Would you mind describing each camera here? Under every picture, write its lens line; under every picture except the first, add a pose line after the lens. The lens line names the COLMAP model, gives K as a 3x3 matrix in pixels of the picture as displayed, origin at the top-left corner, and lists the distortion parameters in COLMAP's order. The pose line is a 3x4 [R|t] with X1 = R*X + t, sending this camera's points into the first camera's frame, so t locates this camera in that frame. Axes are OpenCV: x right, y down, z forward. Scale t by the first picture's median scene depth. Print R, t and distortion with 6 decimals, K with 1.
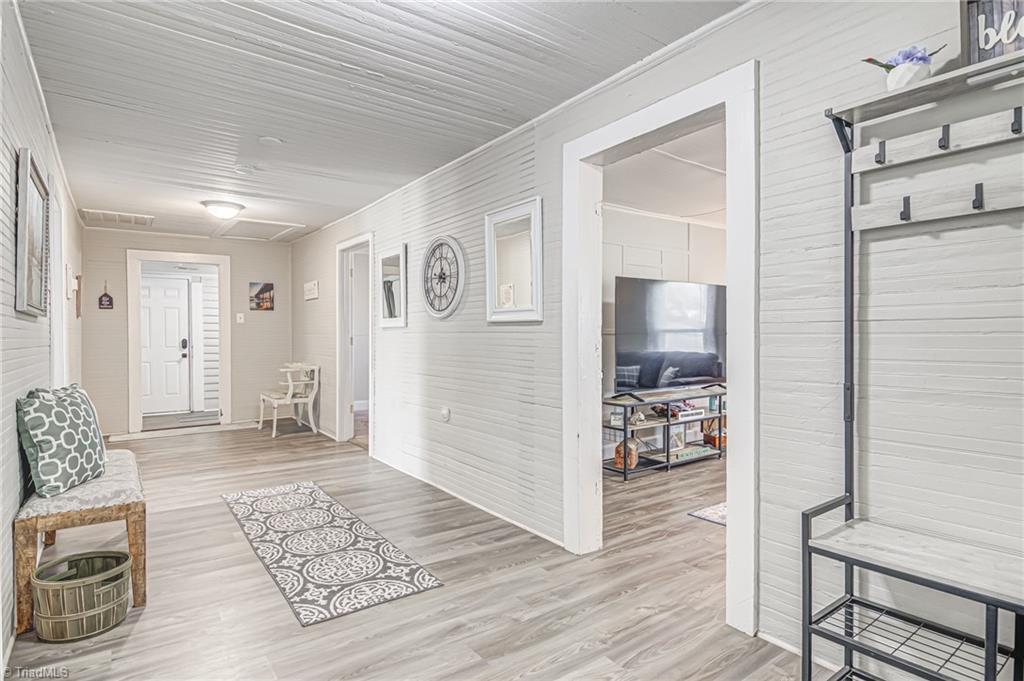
lens RADIAL K [[543.0, 0, 520.2], [0, 543.0, 335.6], [0, 0, 1]] dist [0.009258, -0.003533]
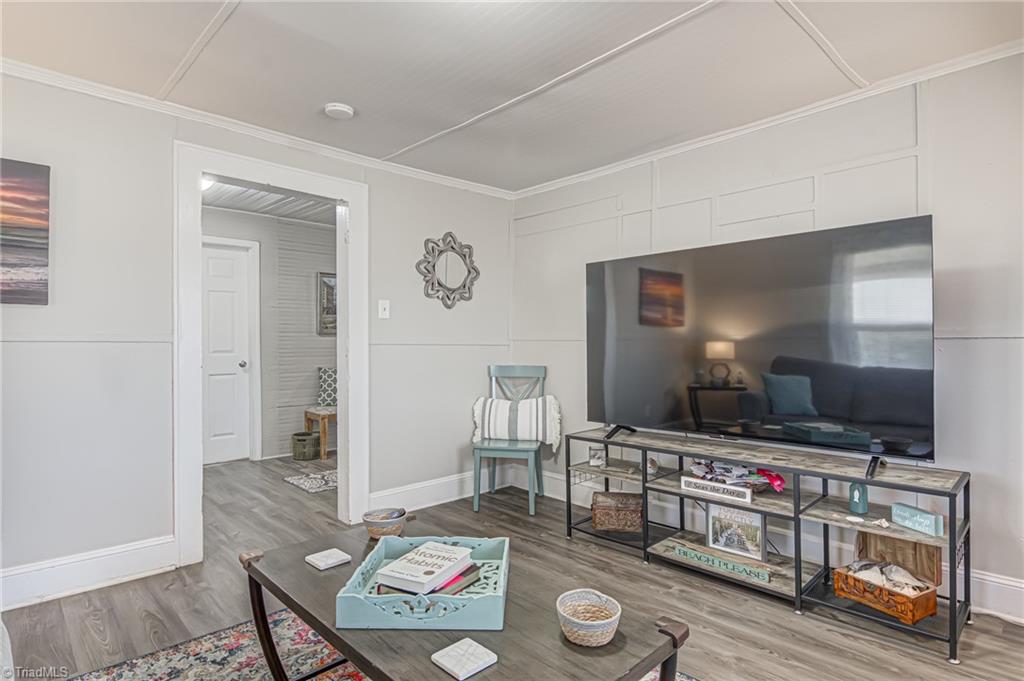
lens RADIAL K [[543.0, 0, 506.9], [0, 543.0, 342.8], [0, 0, 1]] dist [0.009258, -0.003533]
pose [[0.109189, 0.001241, -0.994020, 0.916447], [0.010417, 0.999943, 0.002392, -0.004075], [0.993966, -0.010616, 0.109170, 0.815086]]
